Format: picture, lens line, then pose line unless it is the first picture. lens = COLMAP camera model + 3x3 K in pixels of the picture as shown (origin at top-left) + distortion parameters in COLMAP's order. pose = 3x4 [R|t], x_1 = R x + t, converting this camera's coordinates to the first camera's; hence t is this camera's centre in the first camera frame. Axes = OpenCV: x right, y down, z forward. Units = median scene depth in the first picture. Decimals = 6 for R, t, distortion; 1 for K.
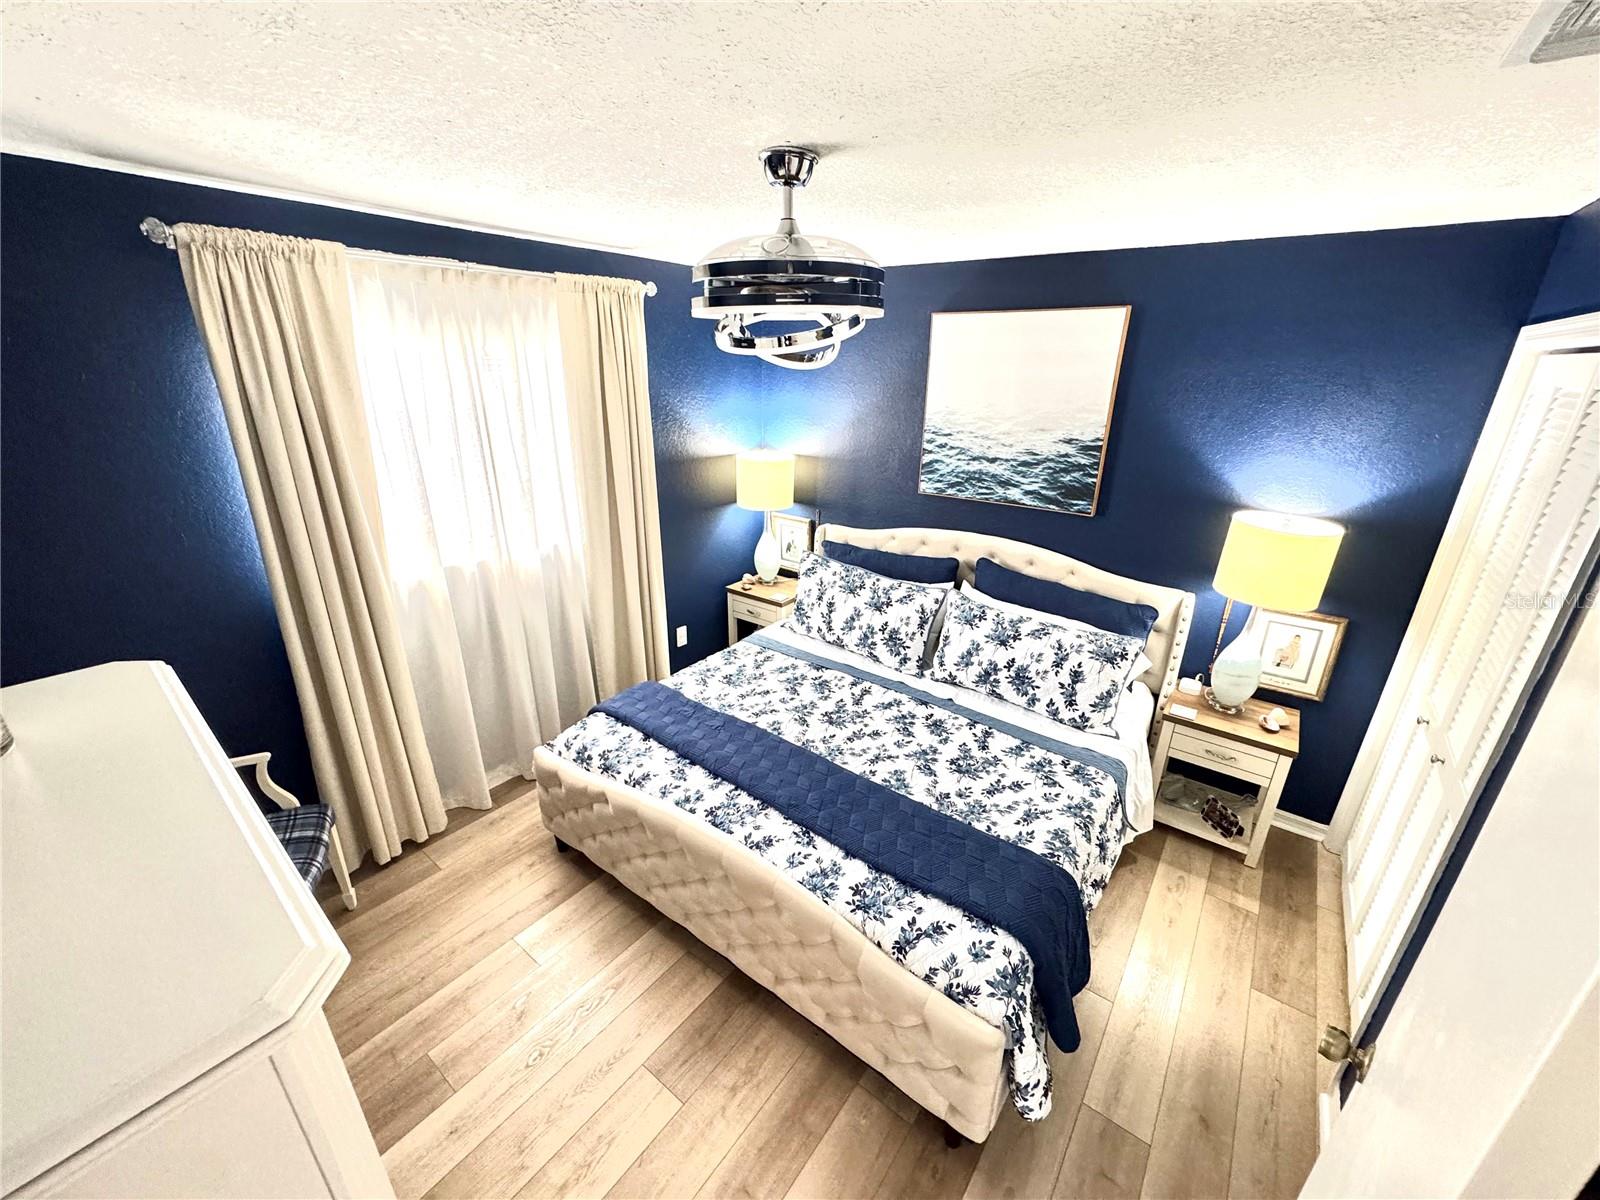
lens RADIAL K [[642.8, 0, 799.1], [0, 642.8, 598.5], [0, 0, 1]] dist [-0.000112, -0.002231]
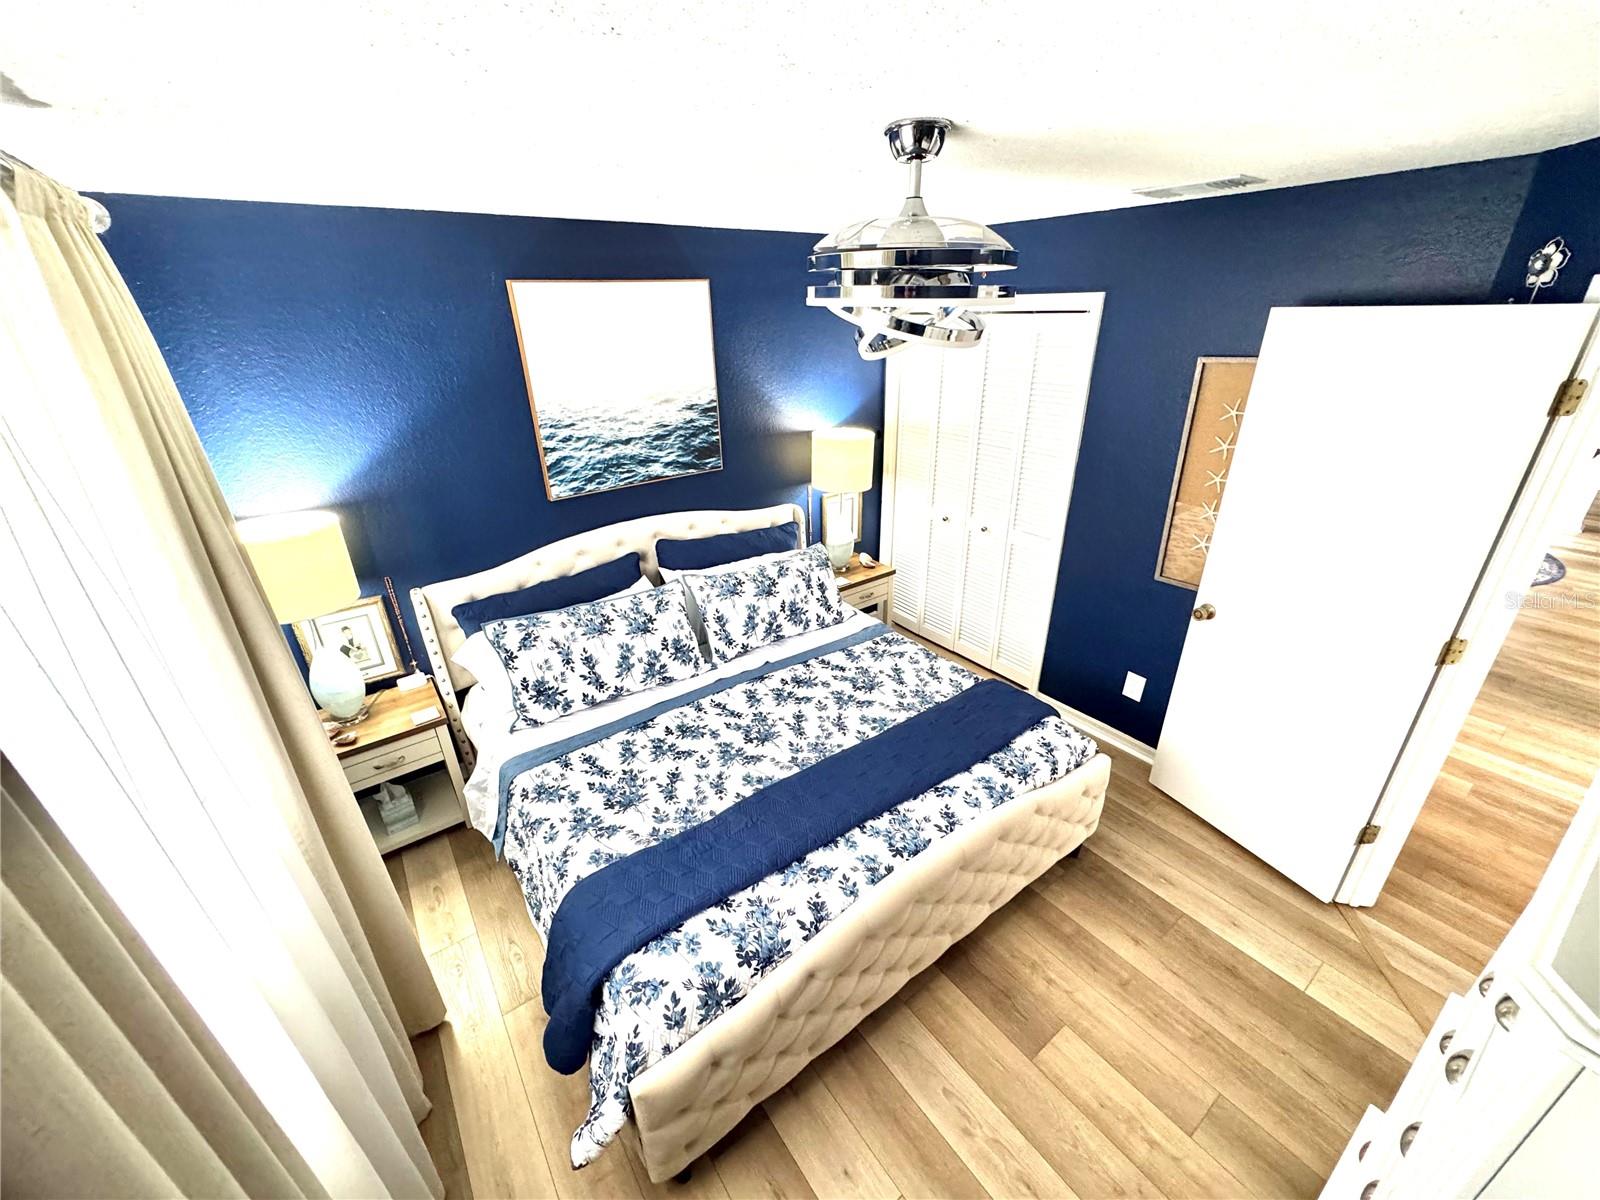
lens RADIAL K [[642.8, 0, 799.1], [0, 642.8, 598.5], [0, 0, 1]] dist [-0.000112, -0.002231]
pose [[0.280272, -0.415088, 0.865534, -0.582769], [0.360235, 0.881254, 0.305978, -0.225040], [-0.889763, 0.226039, 0.396521, 0.483805]]
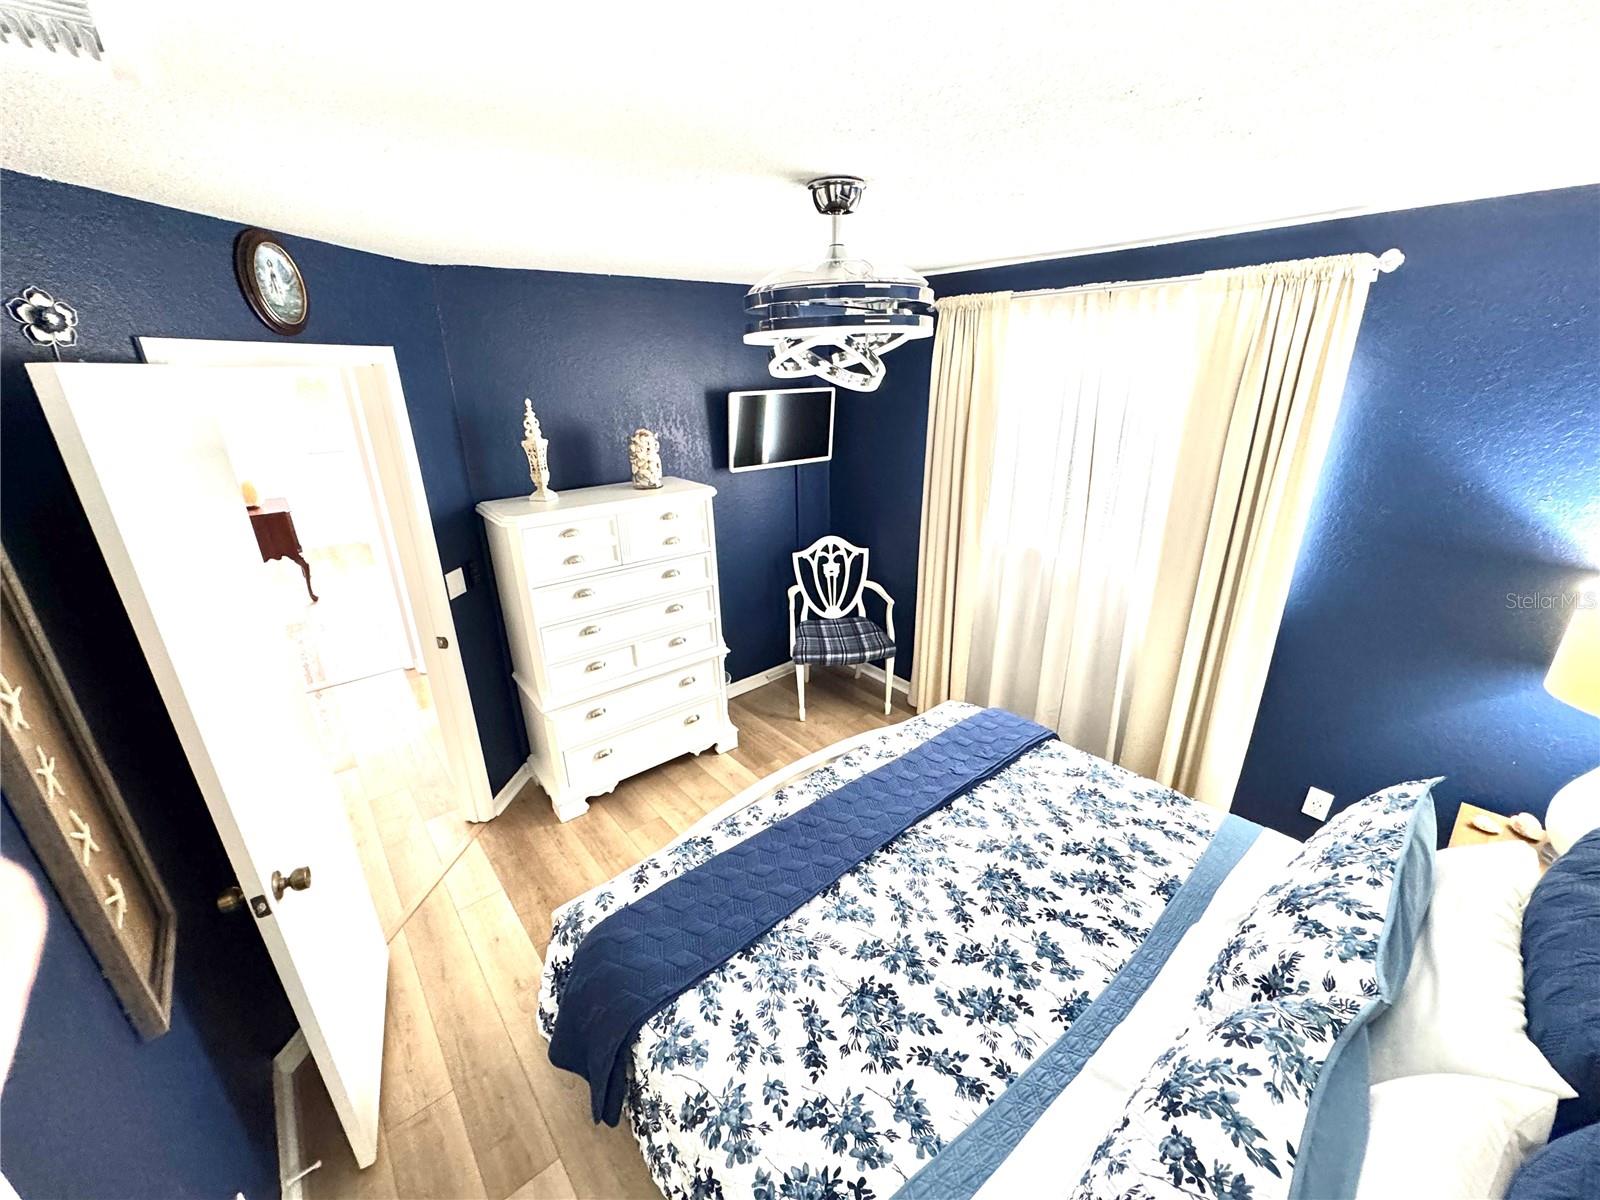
lens RADIAL K [[640.7, 0, 793.9], [0, 640.7, 593.9], [0, 0, 1]] dist [-0.000792, -0.000347]
pose [[-0.224039, 0.322208, -0.919776, 0.591510], [-0.322574, 0.866055, 0.381962, -0.256417], [0.919648, 0.382270, -0.090095, 0.659240]]
